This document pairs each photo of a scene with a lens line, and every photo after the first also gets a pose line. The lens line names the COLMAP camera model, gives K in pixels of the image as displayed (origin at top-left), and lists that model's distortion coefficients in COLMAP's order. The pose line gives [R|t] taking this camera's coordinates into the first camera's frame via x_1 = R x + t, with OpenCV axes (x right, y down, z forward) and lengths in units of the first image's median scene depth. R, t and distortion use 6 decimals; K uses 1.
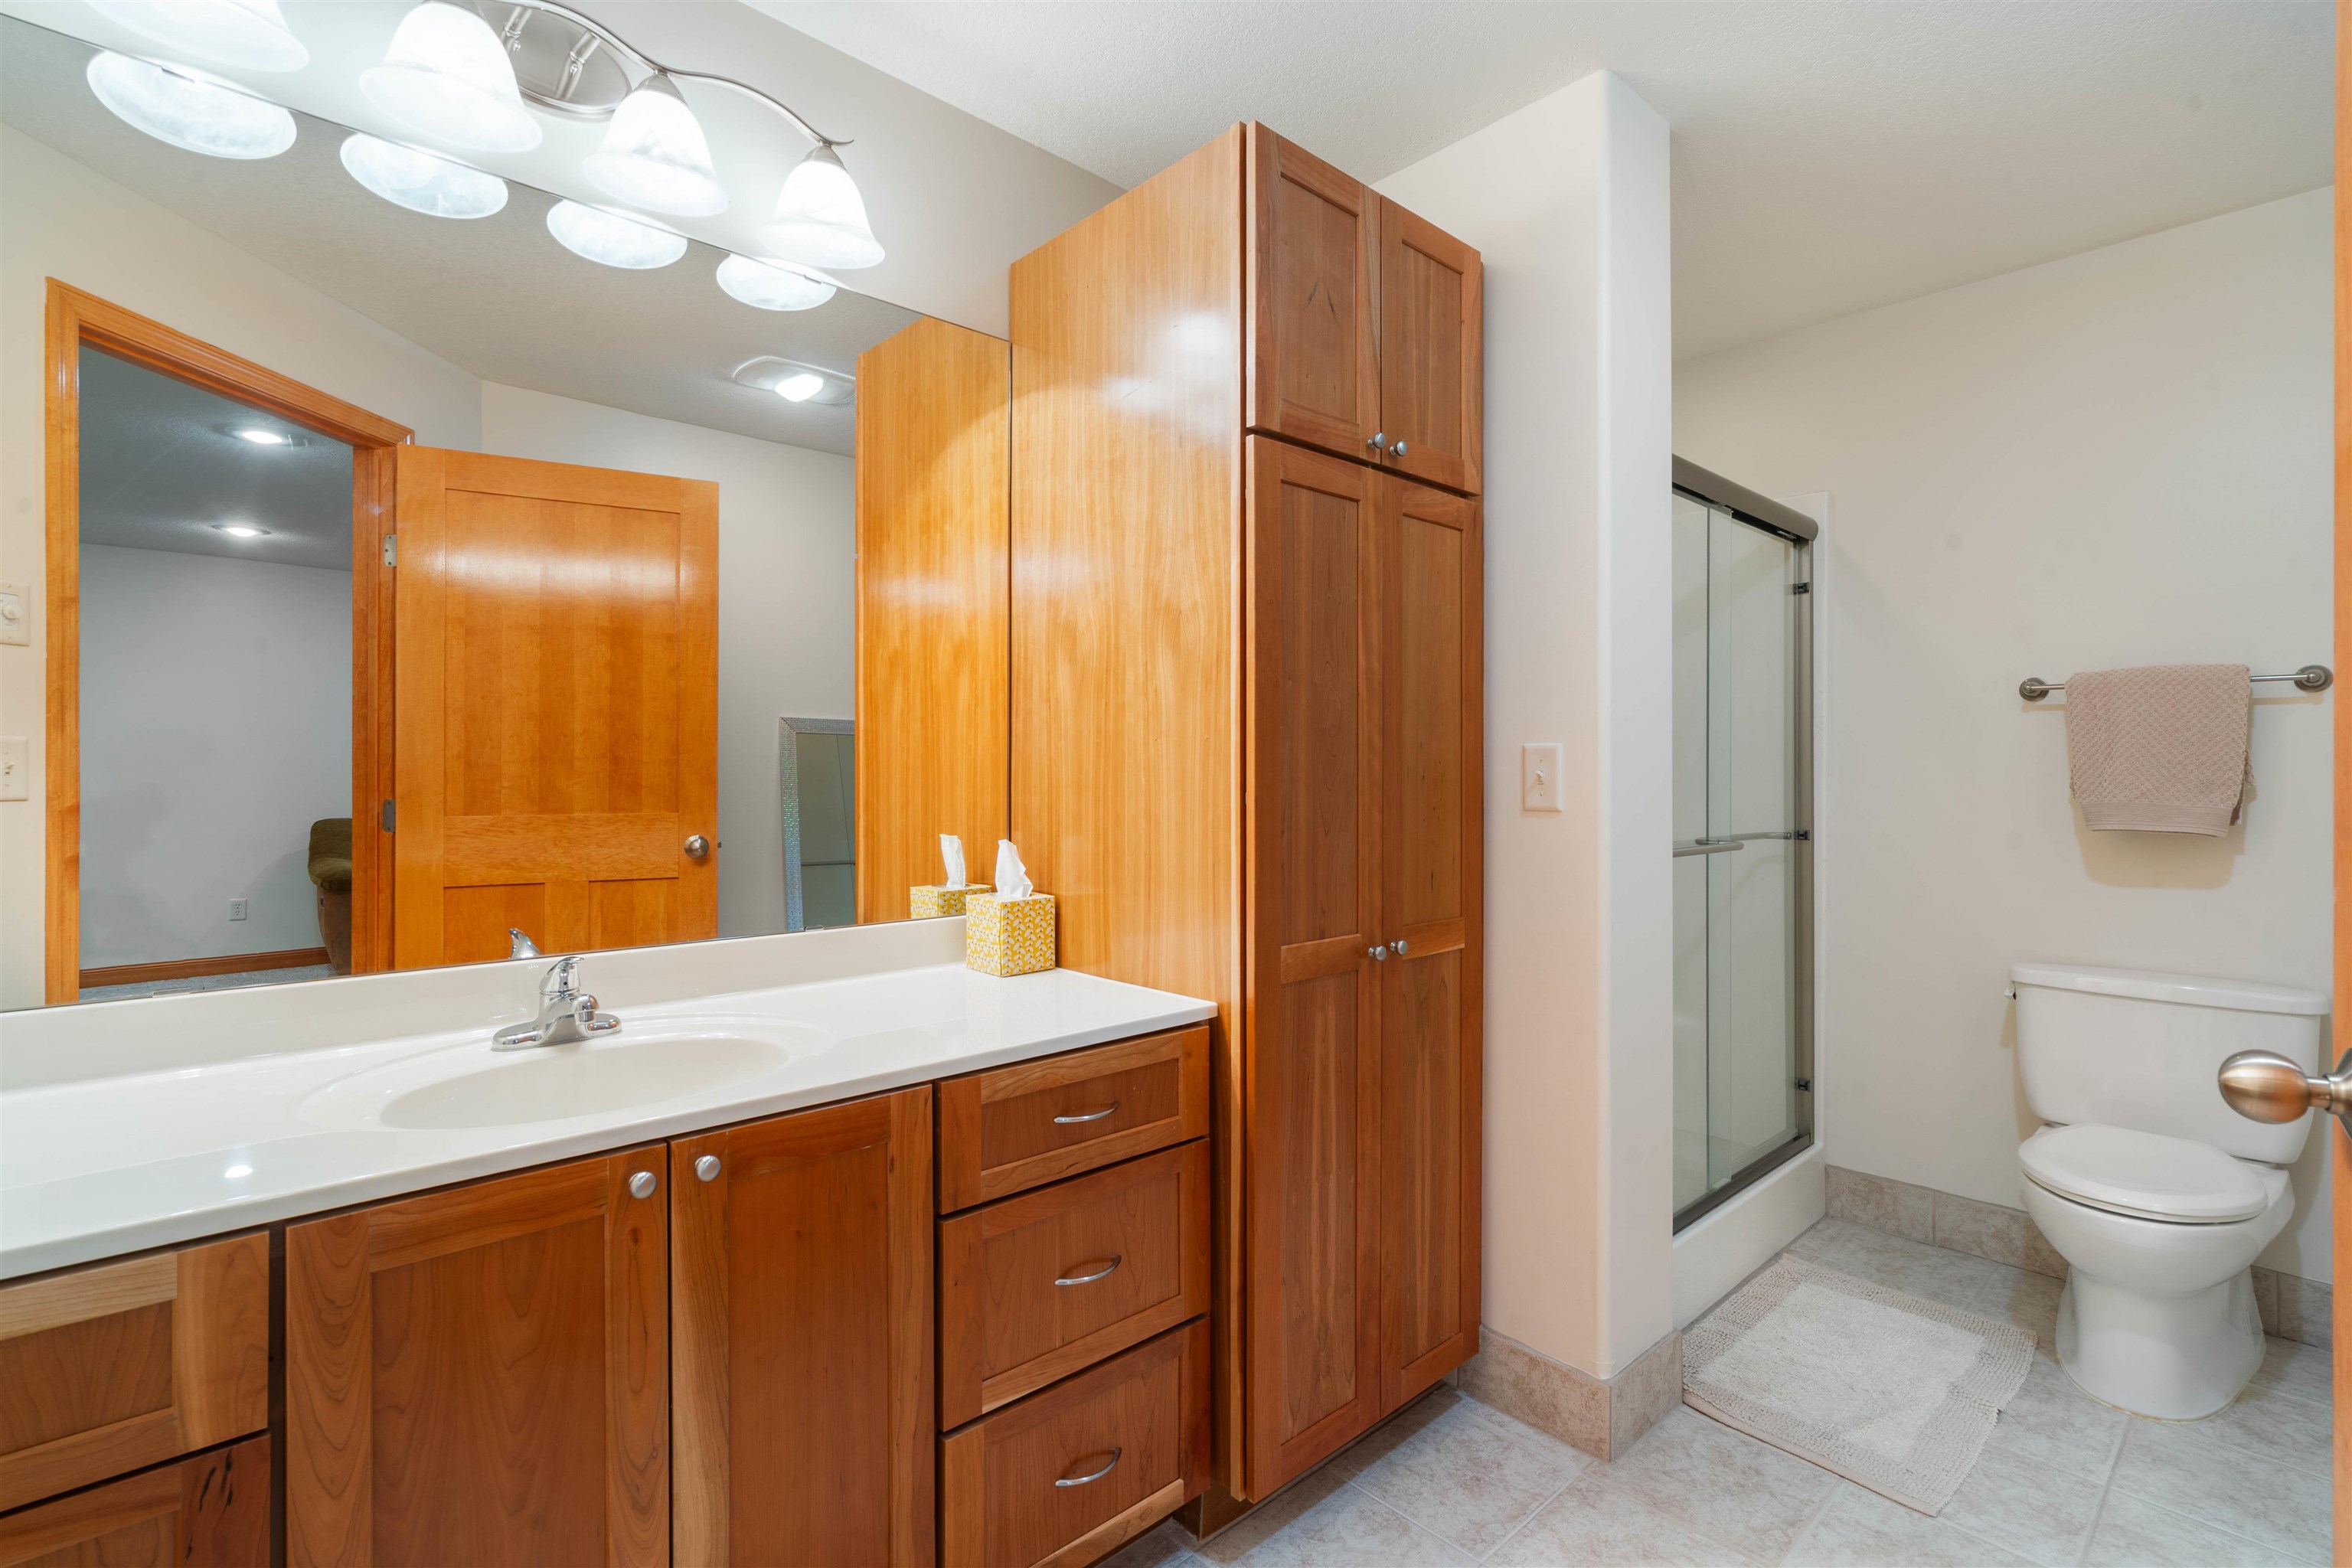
lens RADIAL K [[1072.1, 0, 1176.5], [0, 1072.1, 771.1], [0, 0, 1]] dist [-0.003484, 0.002282]
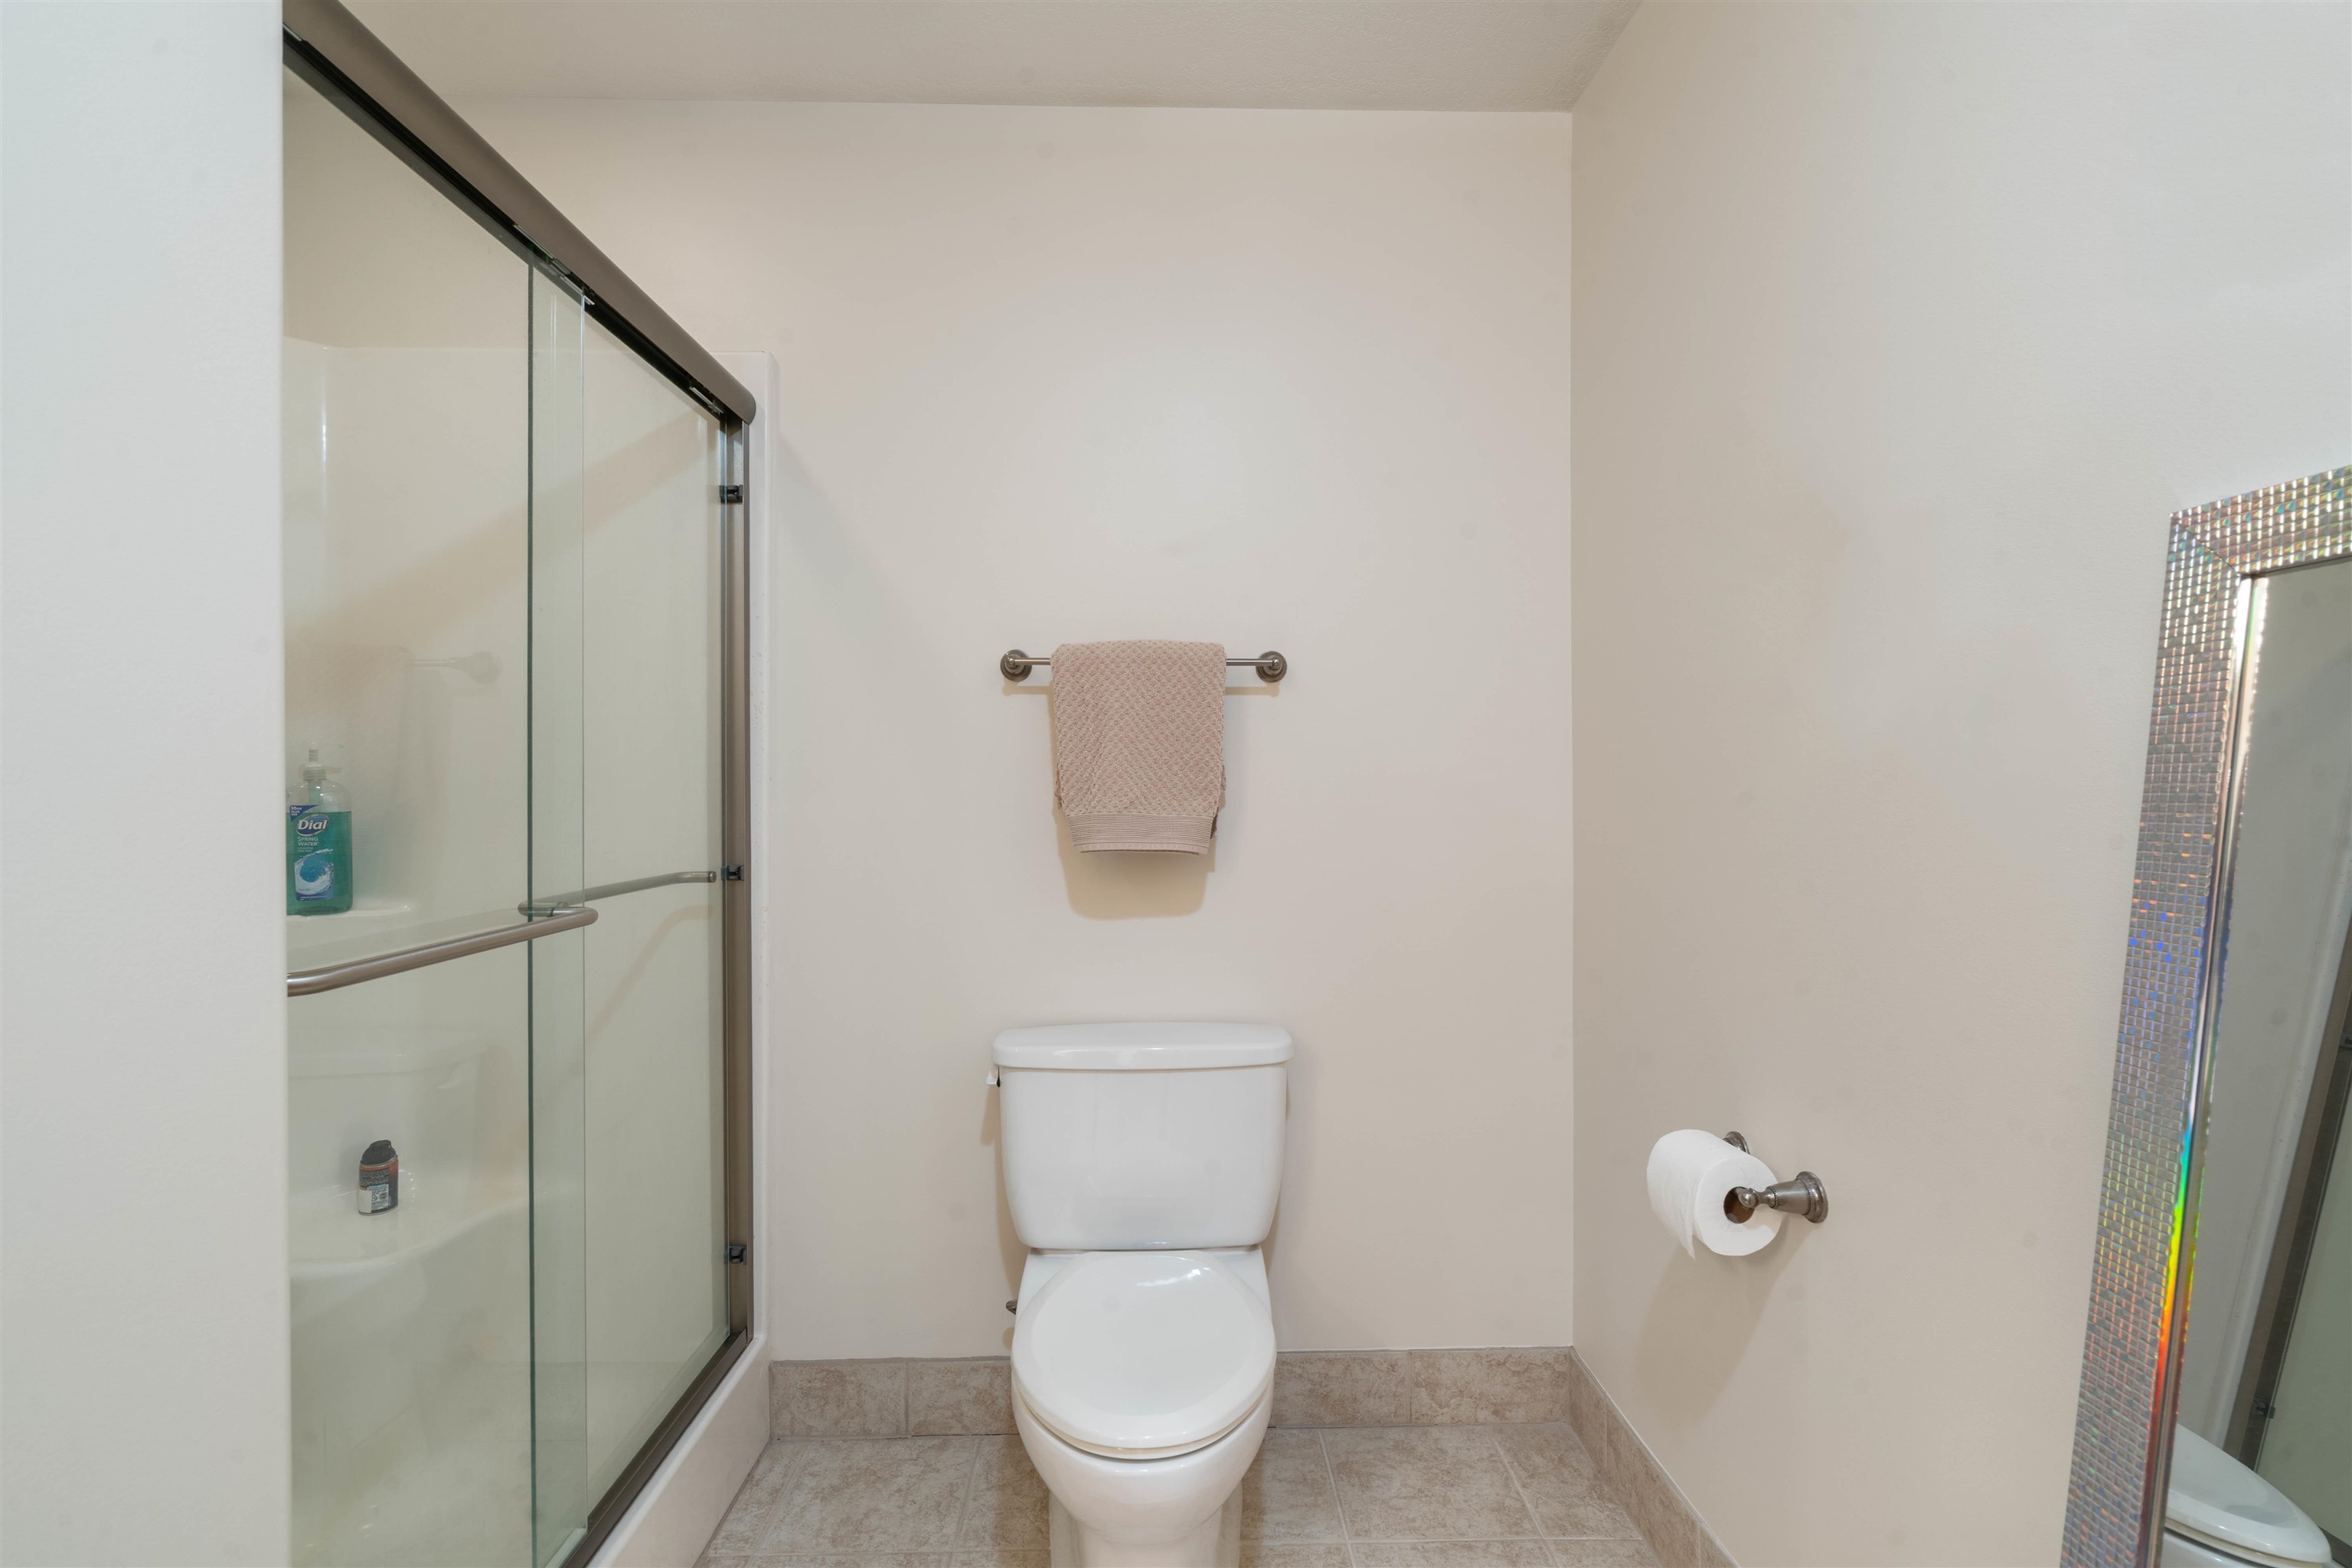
lens RADIAL K [[1072.1, 0, 1177.5], [0, 1072.1, 780.3], [0, 0, 1]] dist [-0.003484, 0.002282]
pose [[0.652559, -0.000724, 0.757737, 0.285633], [0.003544, 0.999992, -0.002096, 0.006138], [-0.757729, 0.004053, 0.652556, 0.397228]]
